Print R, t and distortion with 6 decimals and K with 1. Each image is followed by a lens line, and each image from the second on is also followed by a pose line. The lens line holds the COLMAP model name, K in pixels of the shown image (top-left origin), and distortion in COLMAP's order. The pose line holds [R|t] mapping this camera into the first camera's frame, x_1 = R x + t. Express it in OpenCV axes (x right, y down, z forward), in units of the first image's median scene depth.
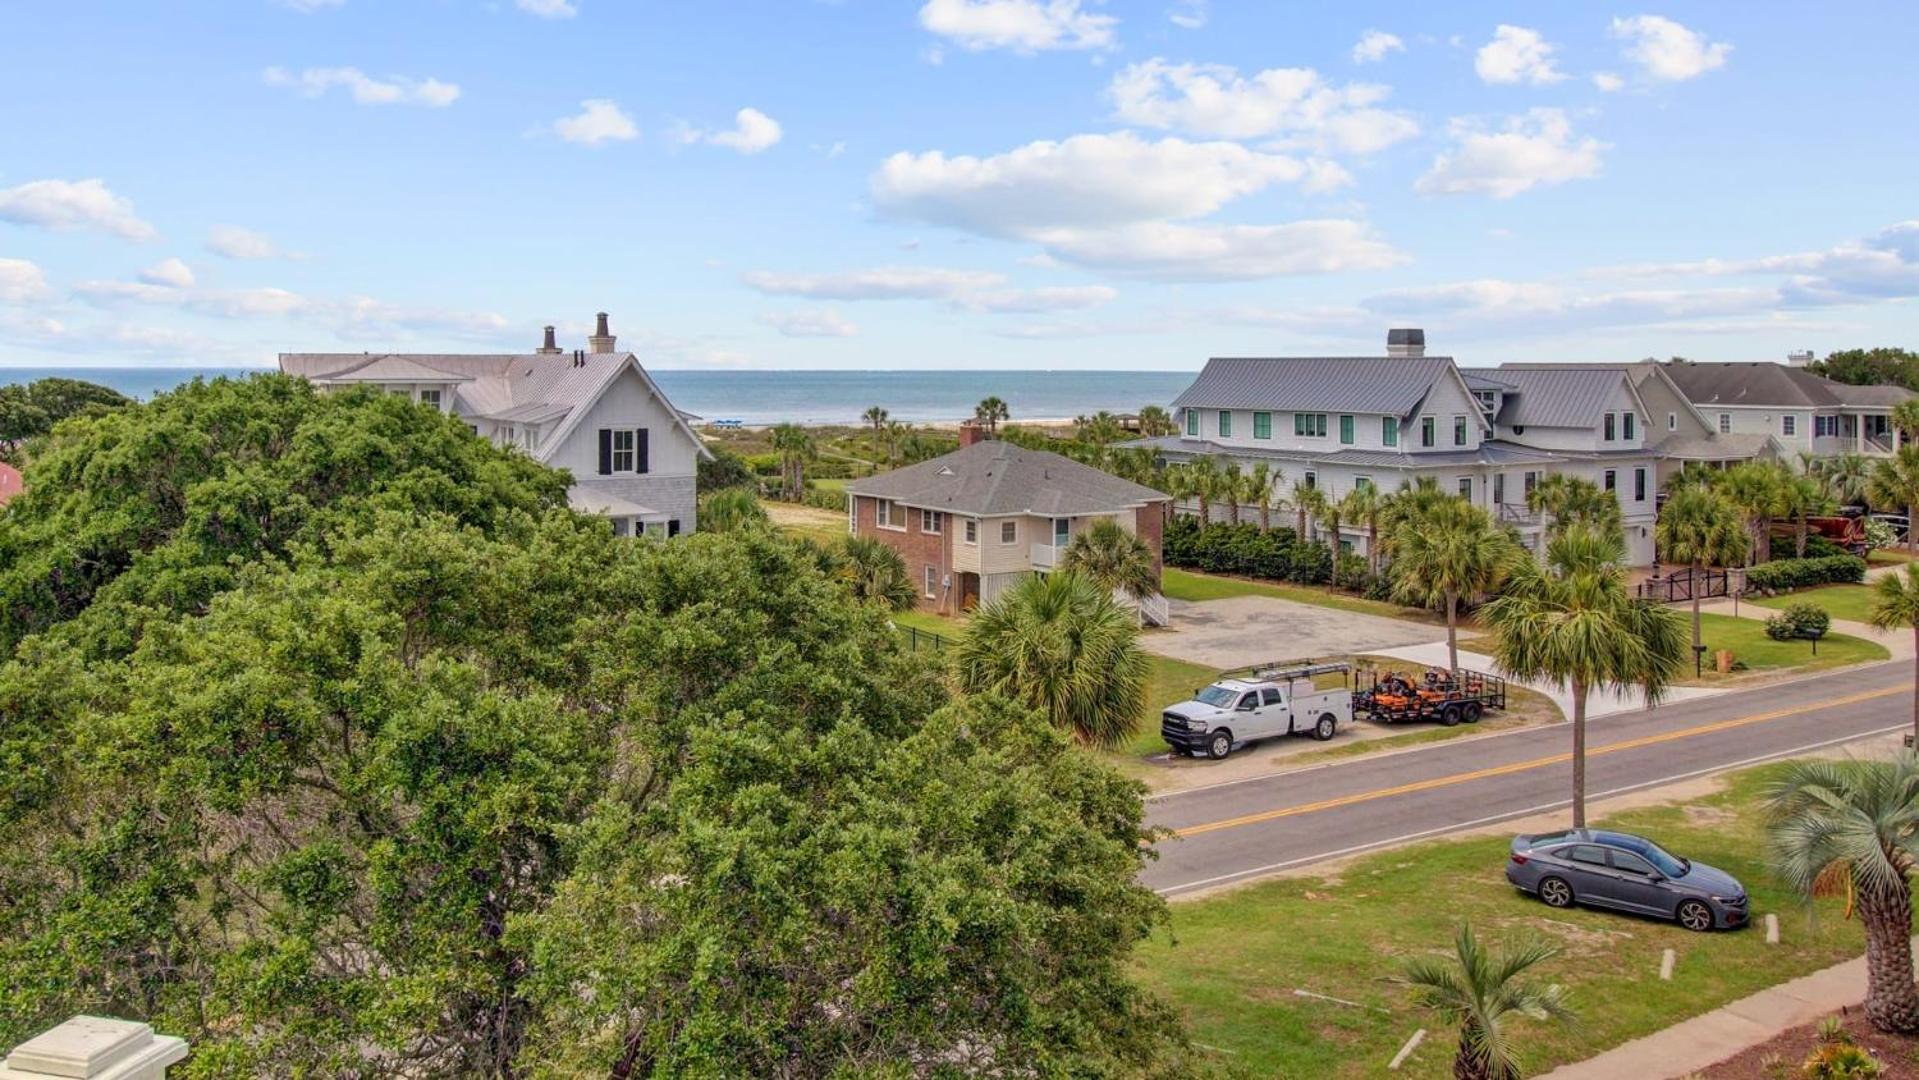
lens RADIAL K [[1528.7, 0, 936.1], [0, 1528.7, 368.1], [0, 0, 1]] dist [0.015044, -0.001152]
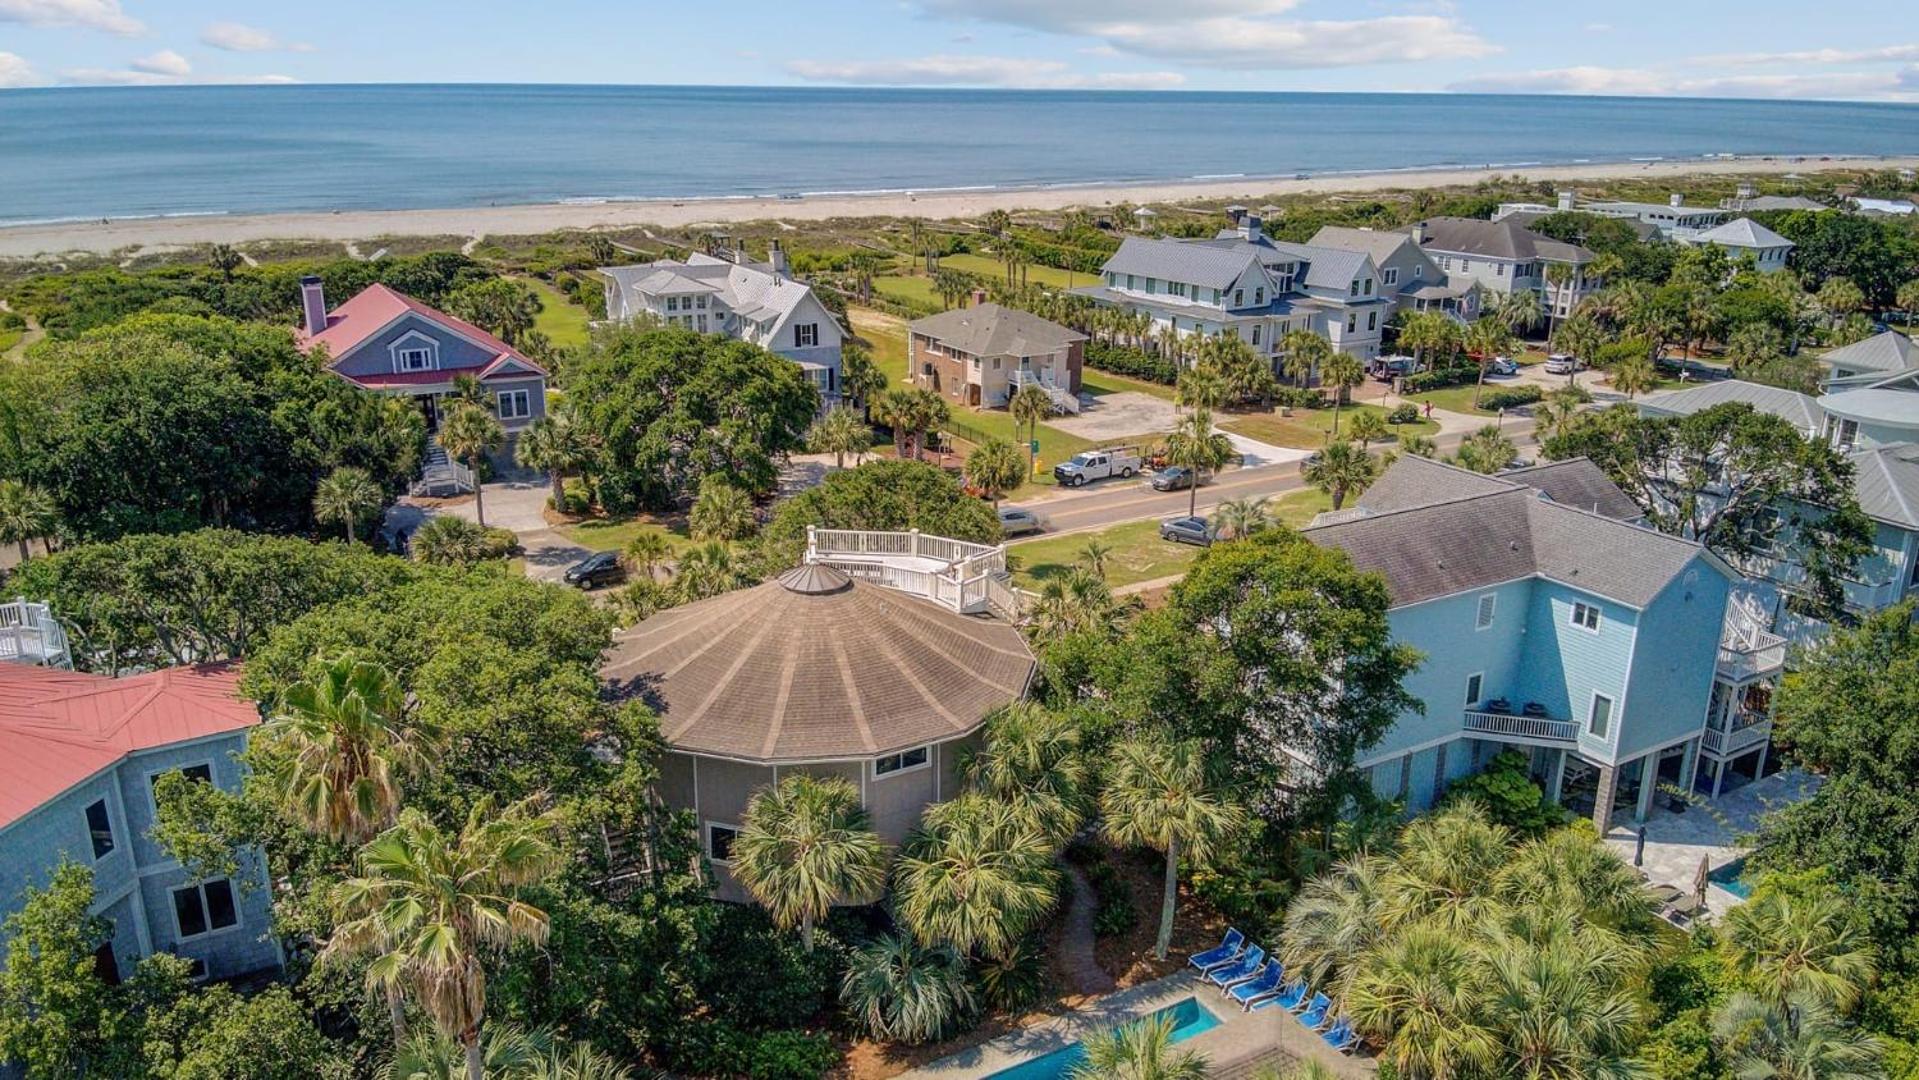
lens RADIAL K [[1378.9, 0, 955.8], [0, 1378.9, 546.8], [0, 0, 1]] dist [0.121744, -0.233380]
pose [[0.999960, 0.008321, 0.003184, -0.005979], [-0.008901, 0.949019, 0.315094, -0.197104], [-0.000400, -0.315110, 0.949055, -0.634663]]
